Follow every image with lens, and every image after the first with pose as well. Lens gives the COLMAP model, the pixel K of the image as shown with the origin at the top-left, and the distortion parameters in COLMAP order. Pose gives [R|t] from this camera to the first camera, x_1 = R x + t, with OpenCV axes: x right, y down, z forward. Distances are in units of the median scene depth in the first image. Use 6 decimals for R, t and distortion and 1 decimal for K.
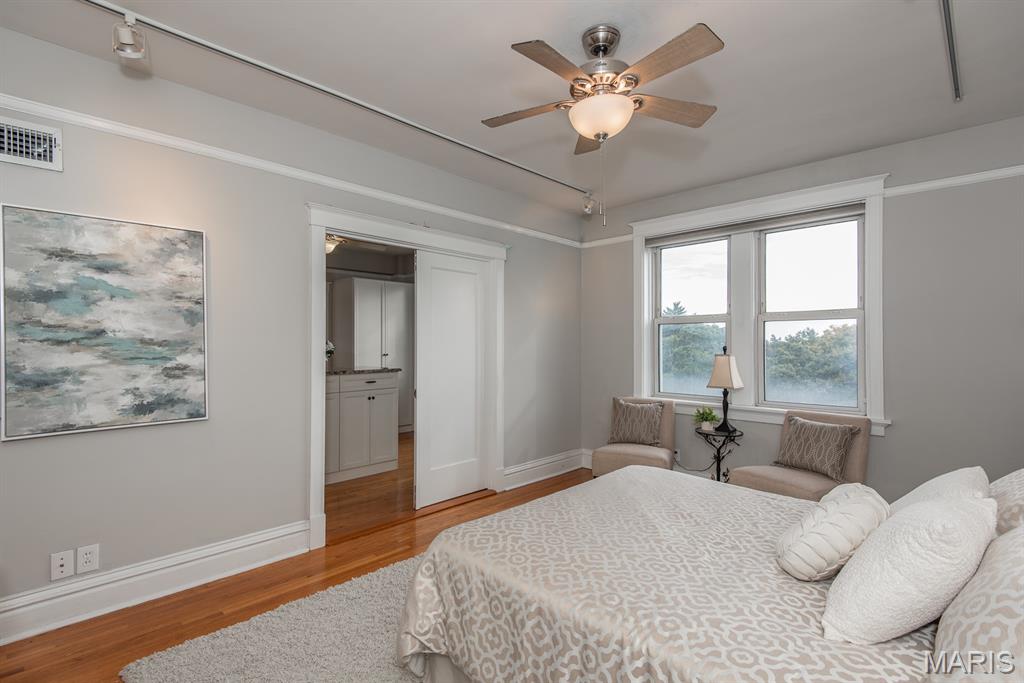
lens RADIAL K [[478.7, 0, 511.4], [0, 478.7, 346.0], [0, 0, 1]] dist [0.022613, -0.004875]
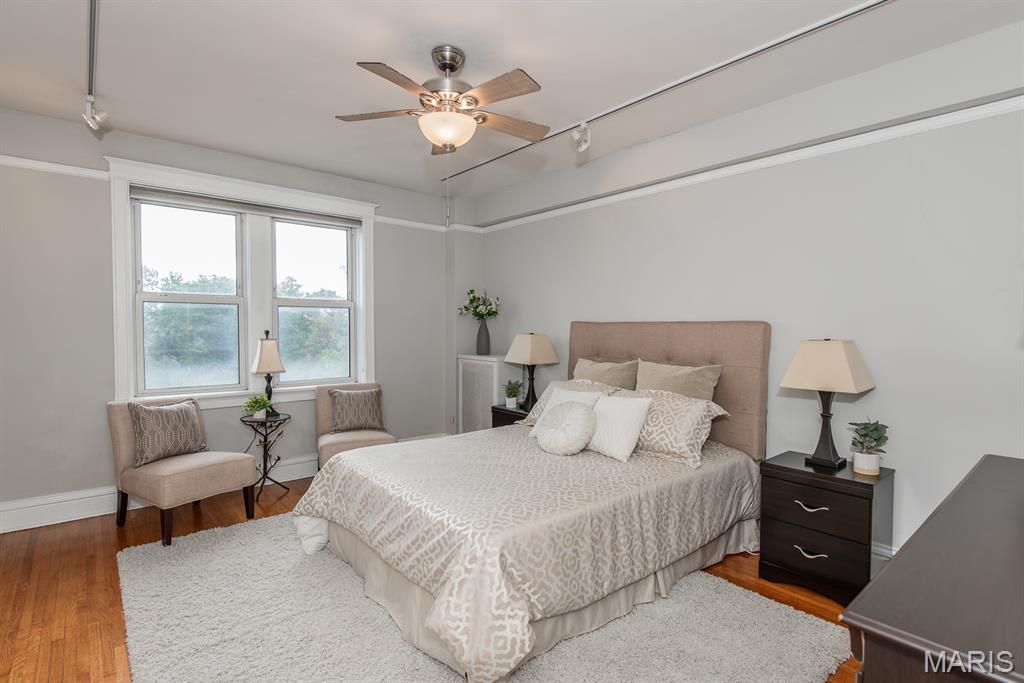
lens RADIAL K [[496.4, 0, 511.9], [0, 496.4, 340.1], [0, 0, 1]] dist [0.010854, -0.003372]
pose [[0.117623, -0.021136, 0.992833, -0.499115], [0.000122, 0.999774, 0.021269, -0.000241], [-0.993058, -0.002381, 0.117599, 0.385051]]
